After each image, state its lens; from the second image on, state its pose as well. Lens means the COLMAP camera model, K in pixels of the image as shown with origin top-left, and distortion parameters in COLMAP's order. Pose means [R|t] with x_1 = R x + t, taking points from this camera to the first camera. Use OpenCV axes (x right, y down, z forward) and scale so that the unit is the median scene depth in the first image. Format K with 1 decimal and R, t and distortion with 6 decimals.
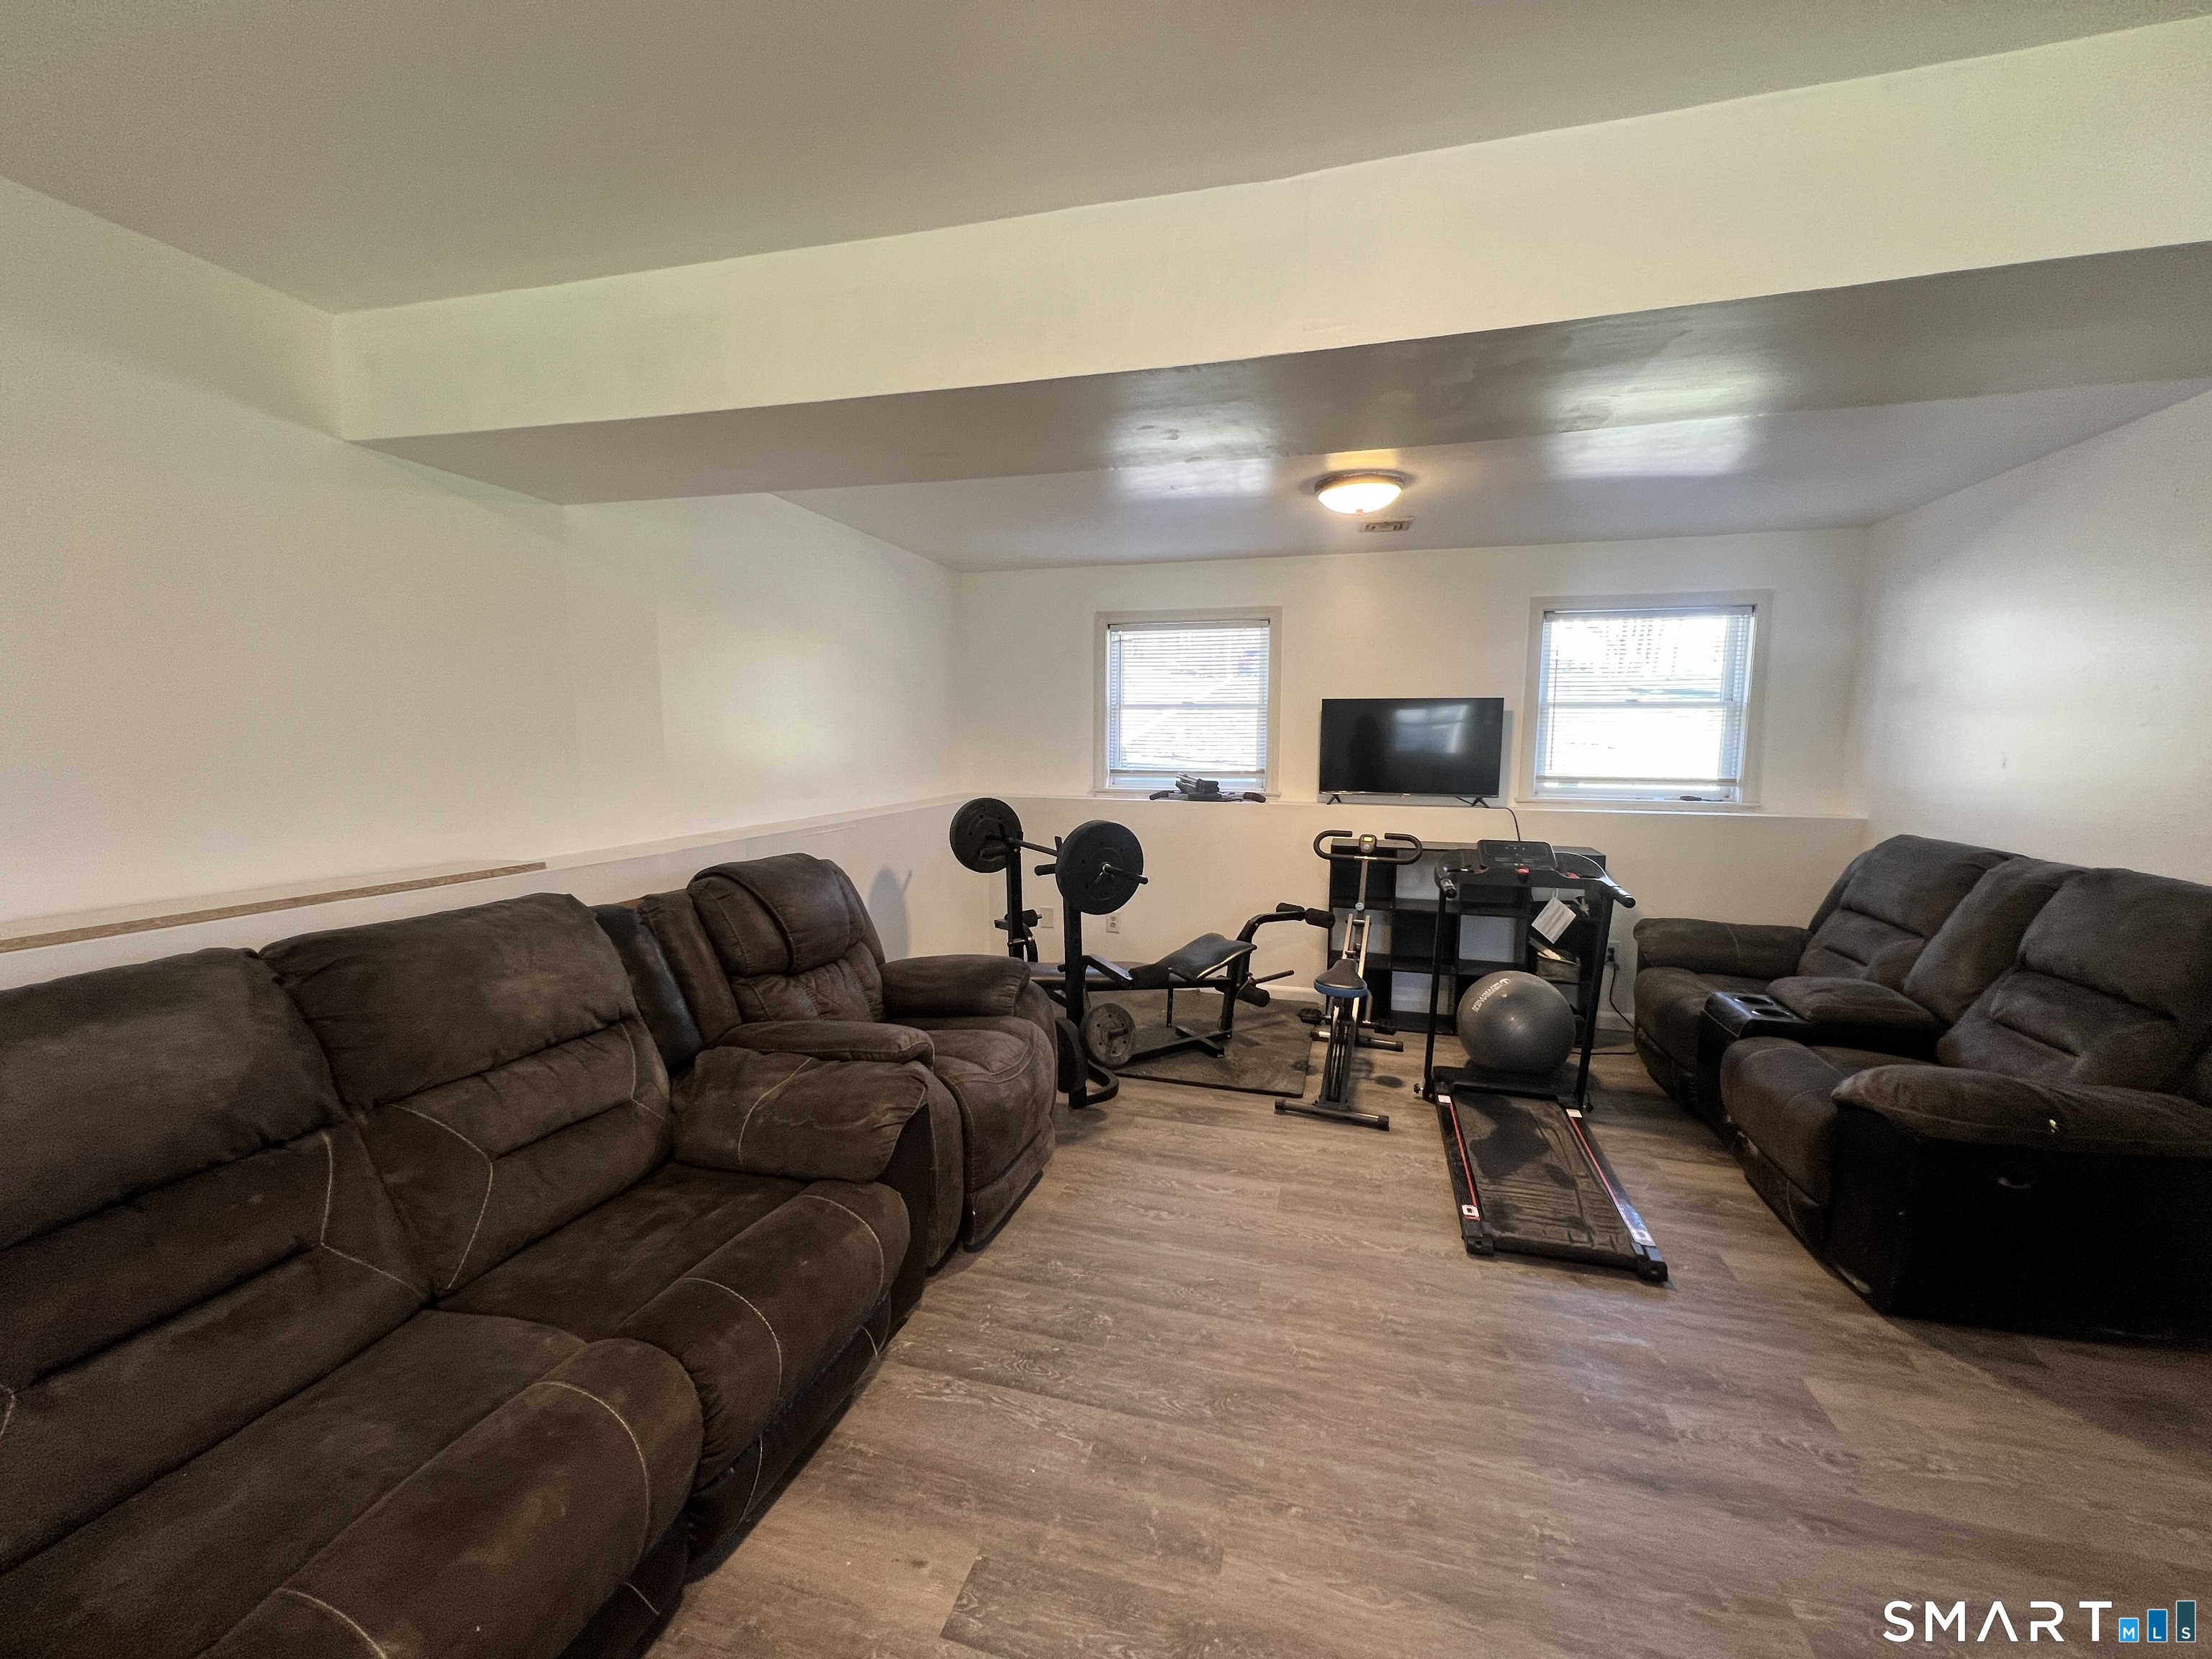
lens RADIAL K [[880.8, 0, 1100.8], [0, 880.8, 834.2], [0, 0, 1]] dist [-0.002762, 0.000400]
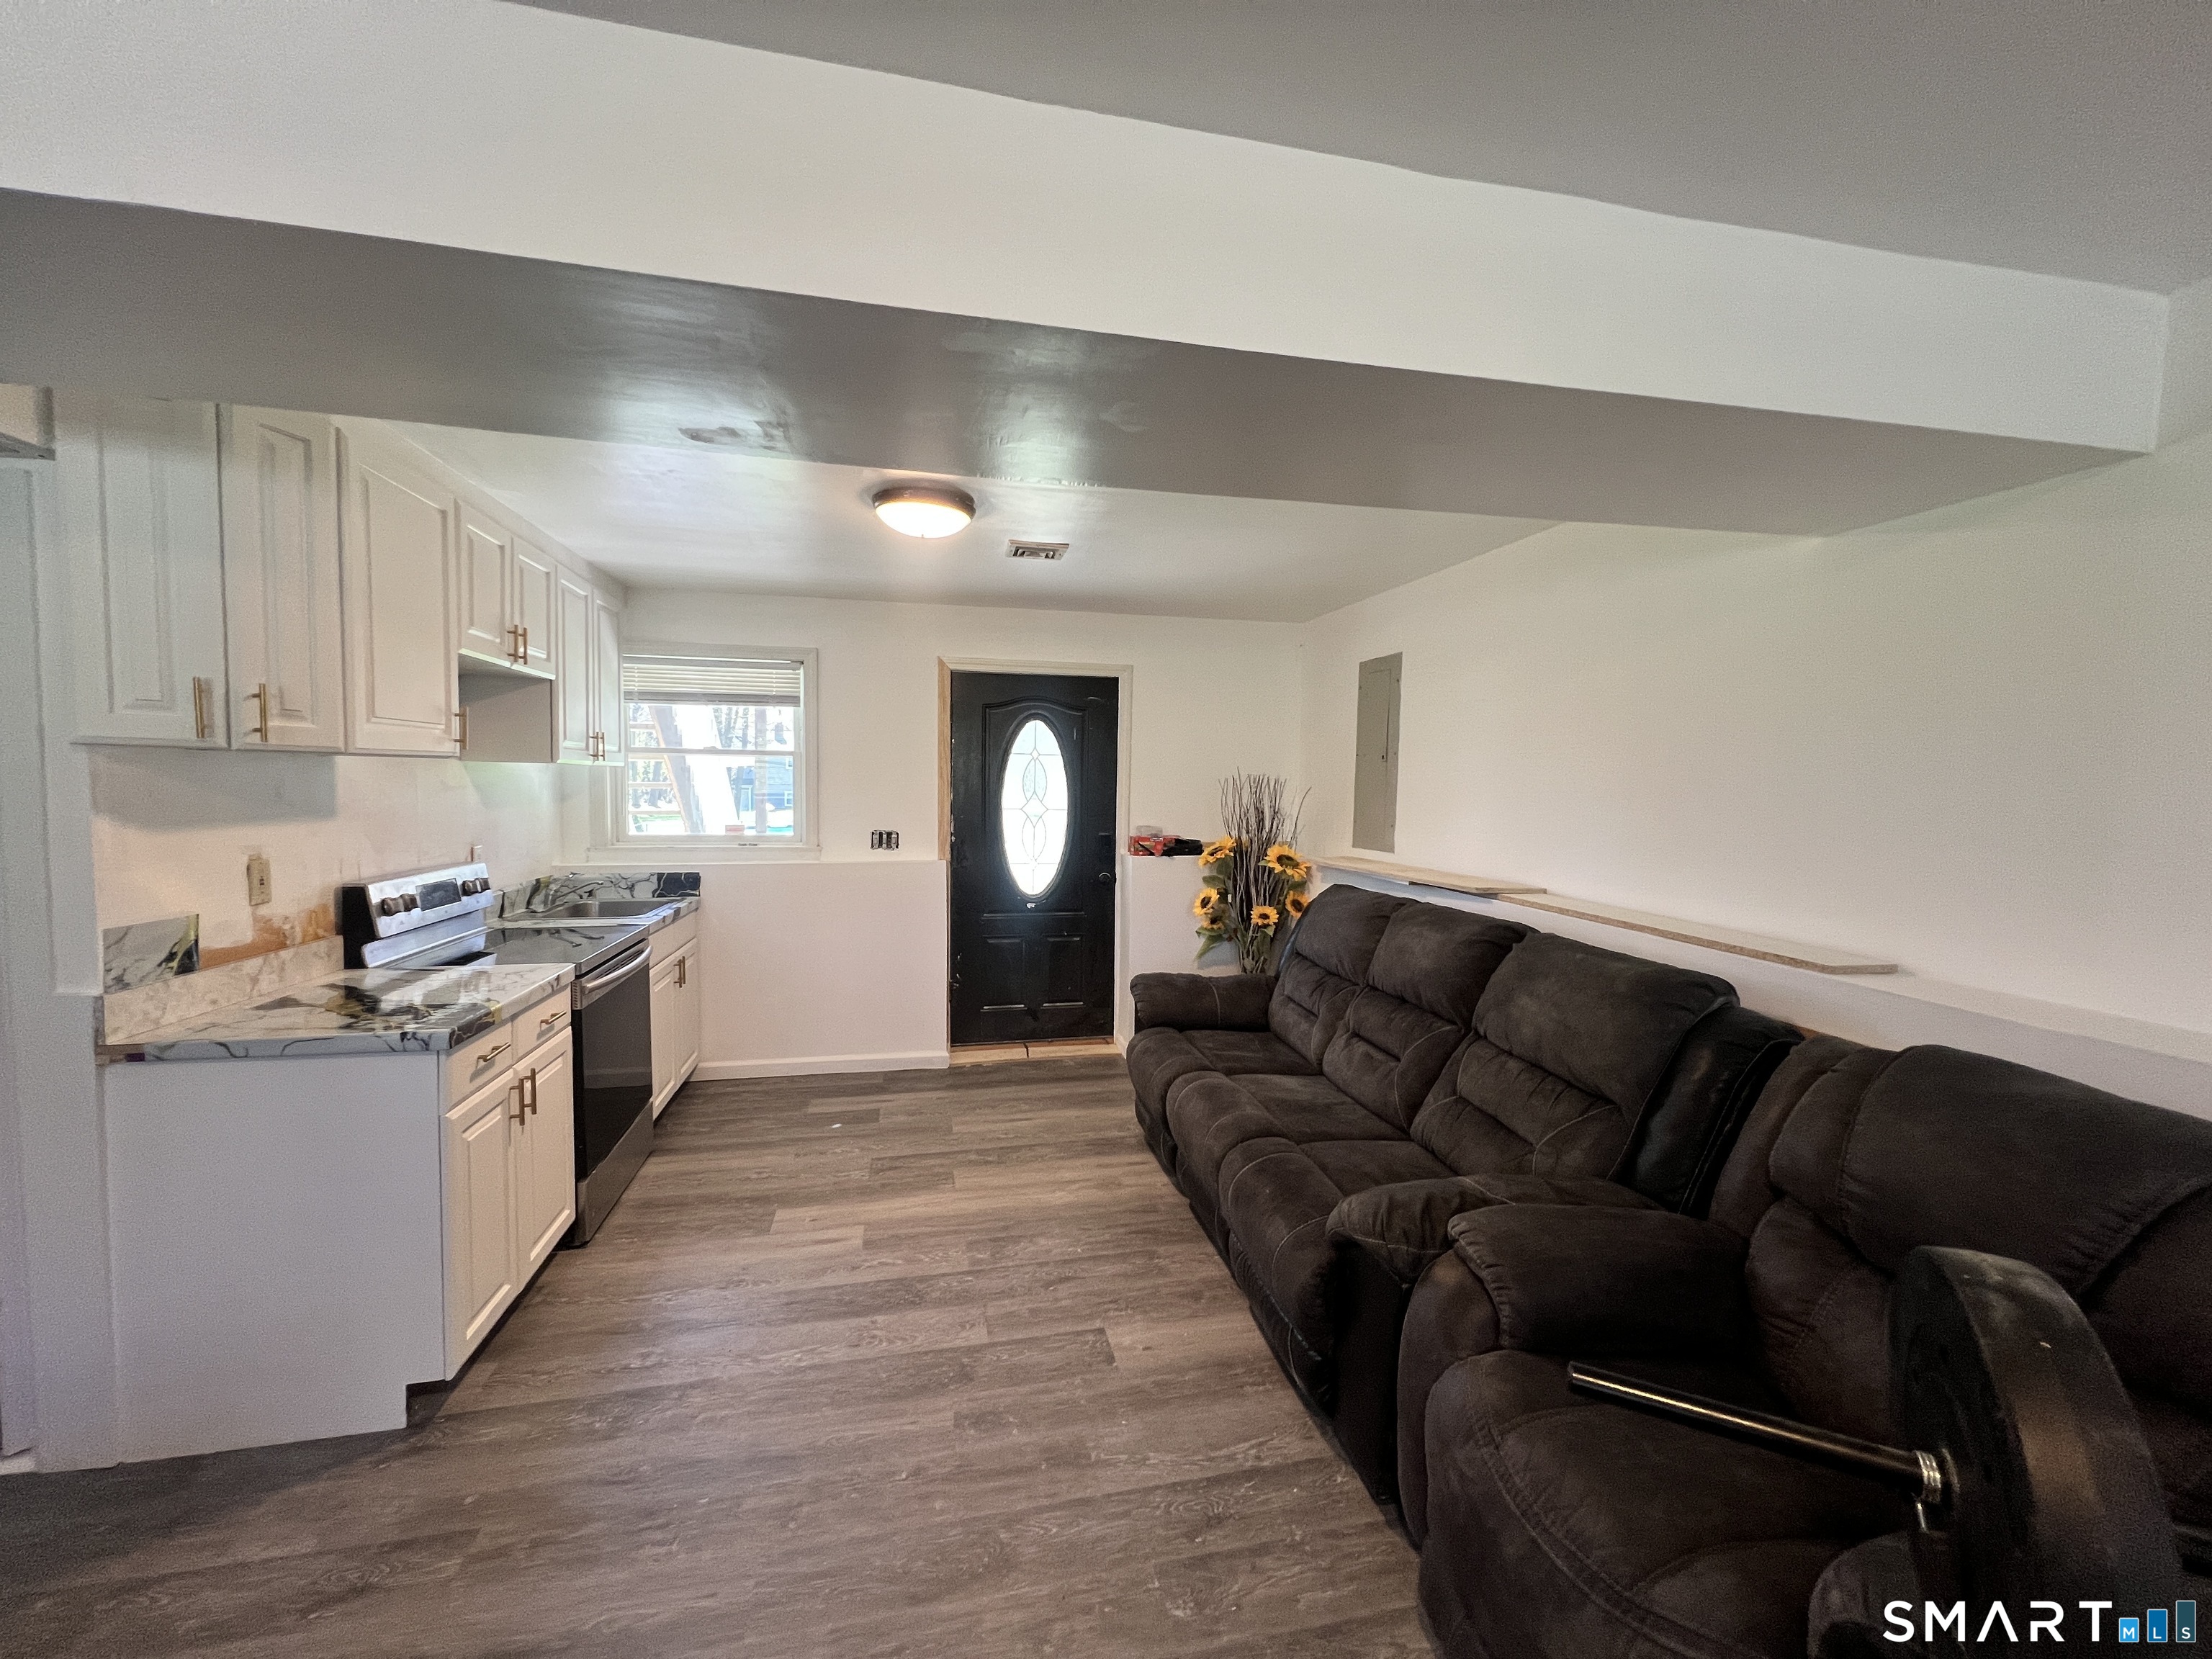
lens RADIAL K [[880.8, 0, 1102.4], [0, 880.8, 834.3], [0, 0, 1]] dist [-0.002762, 0.000400]
pose [[-0.877858, 0.010744, -0.478801, 0.302309], [-0.075065, 0.984305, 0.159715, -0.142142], [0.473002, 0.176149, -0.863273, 1.118724]]
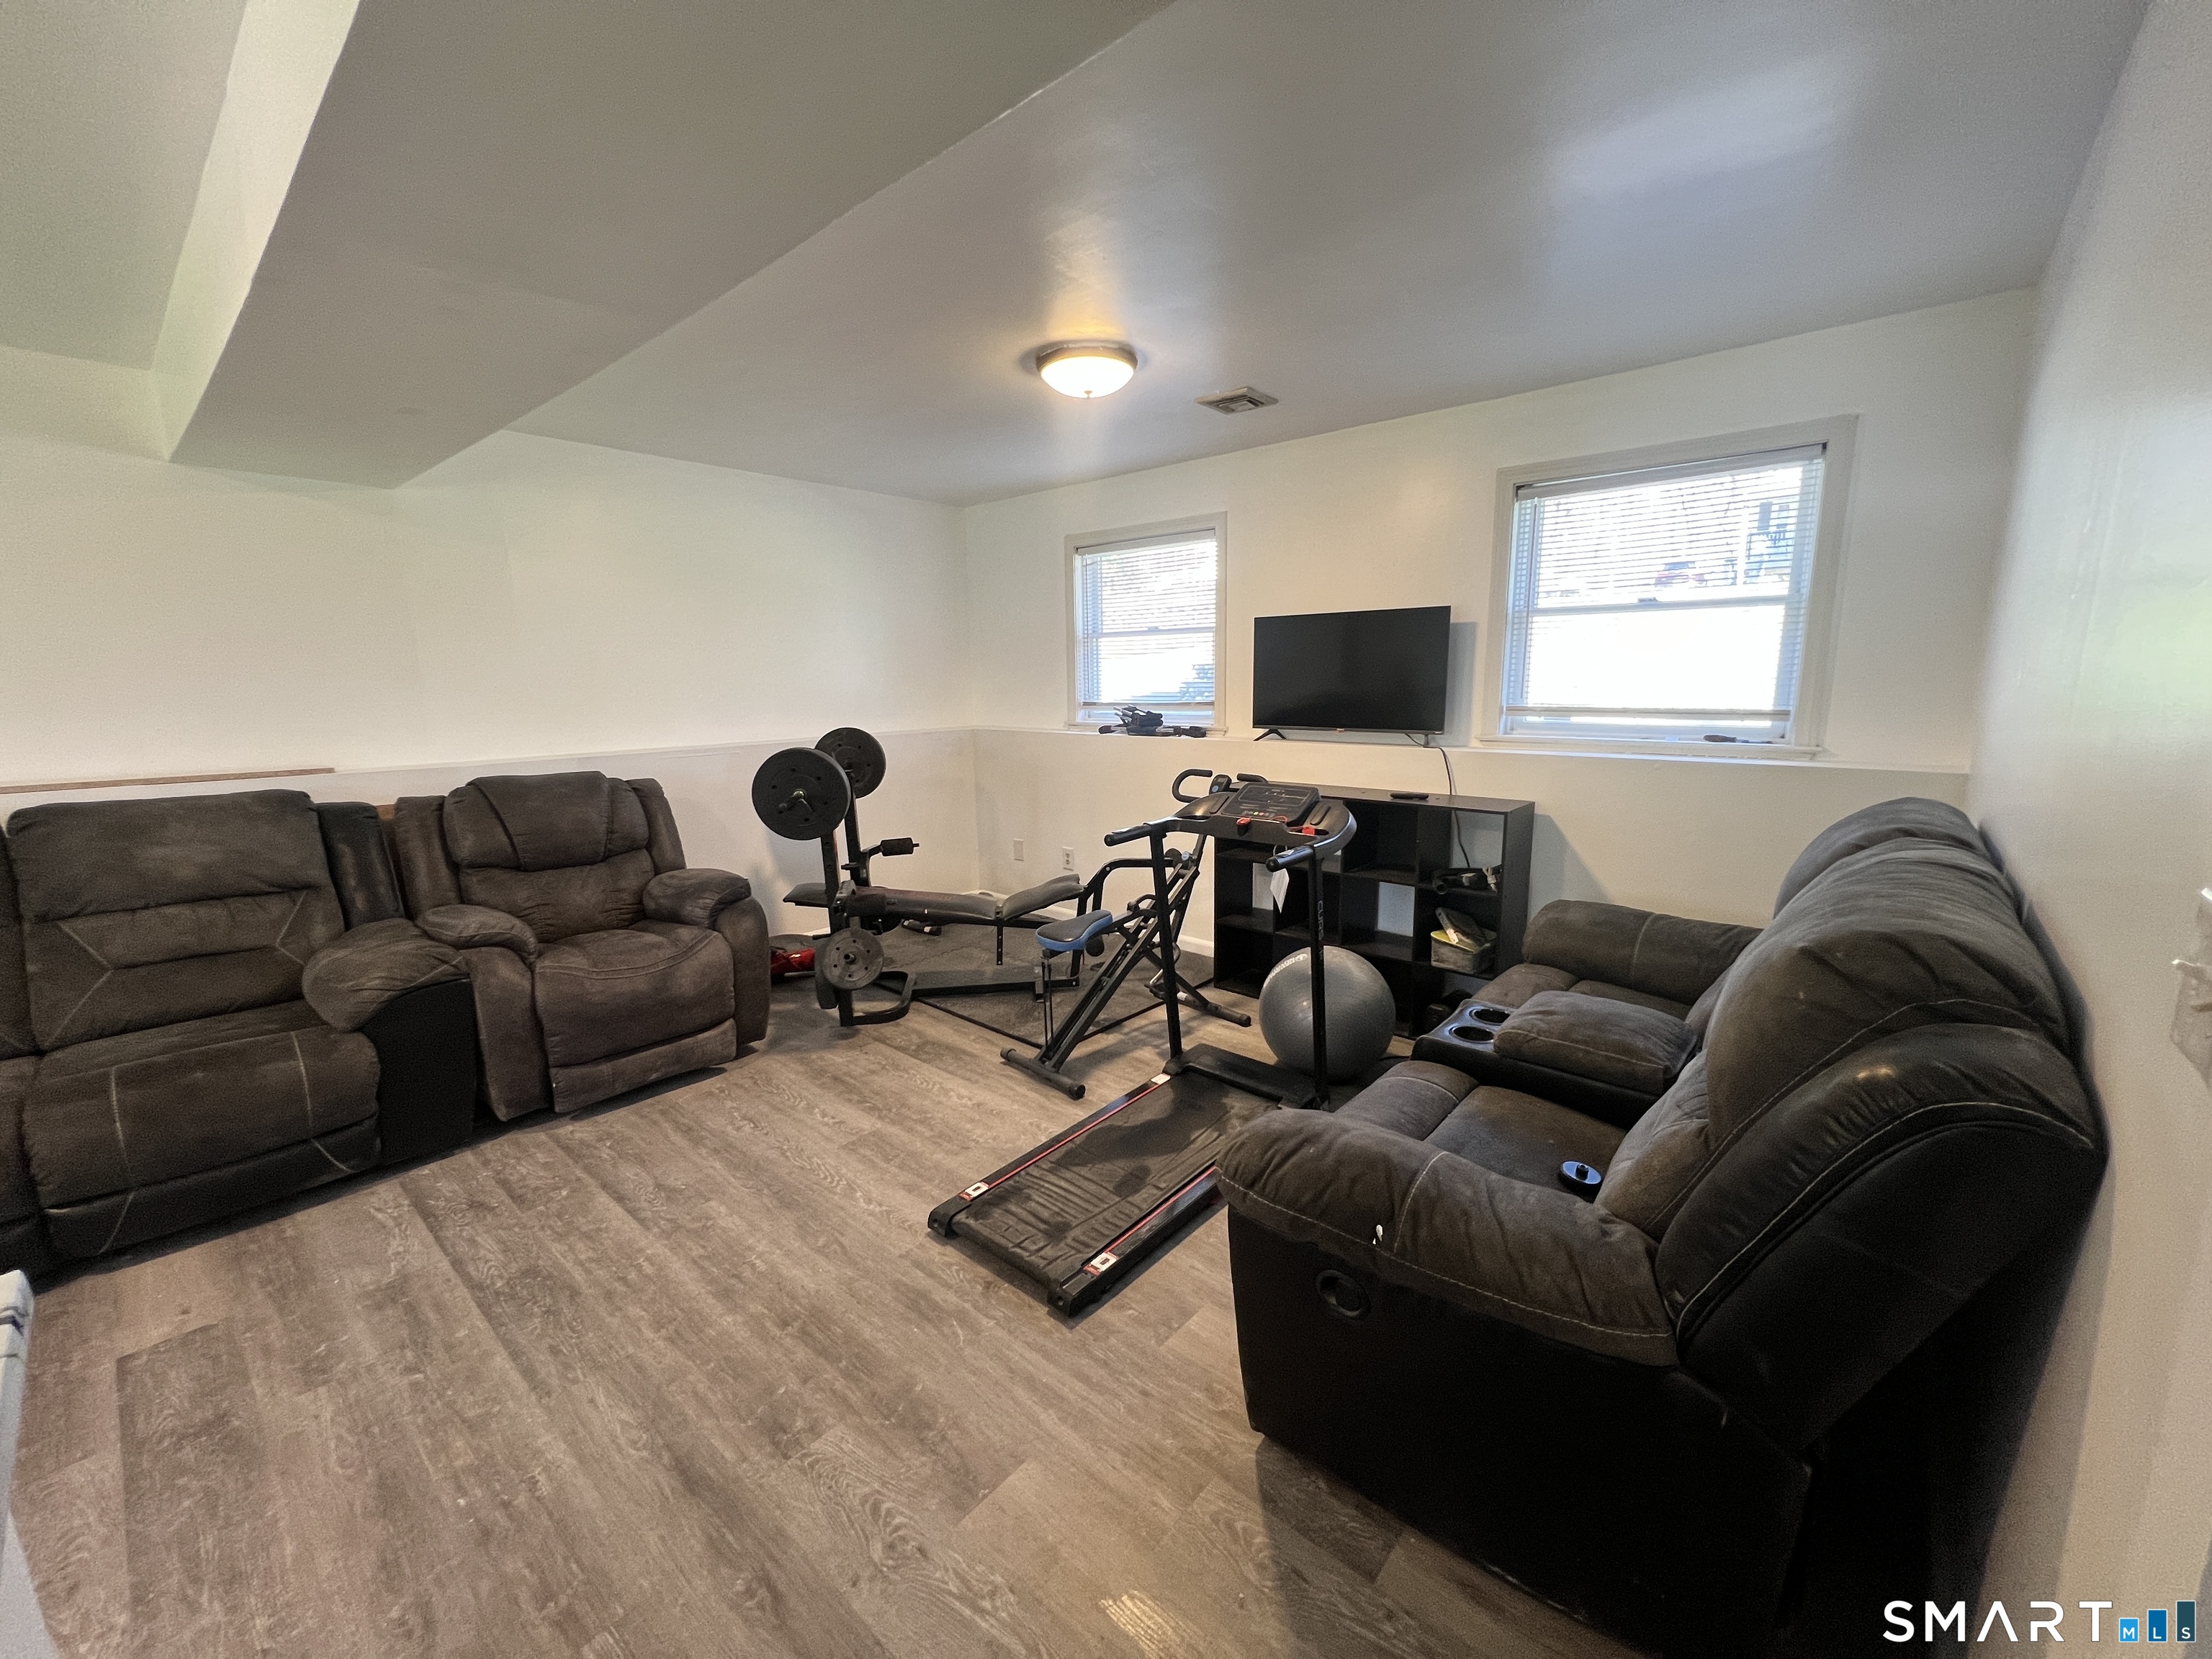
lens RADIAL K [[880.8, 0, 1108.0], [0, 880.8, 836.6], [0, 0, 1]] dist [-0.002762, 0.000400]
pose [[0.904382, 0.060256, -0.422449, 0.806228], [-0.030666, 0.996598, 0.076500, -0.002285], [0.425621, -0.056230, 0.903153, 0.240305]]
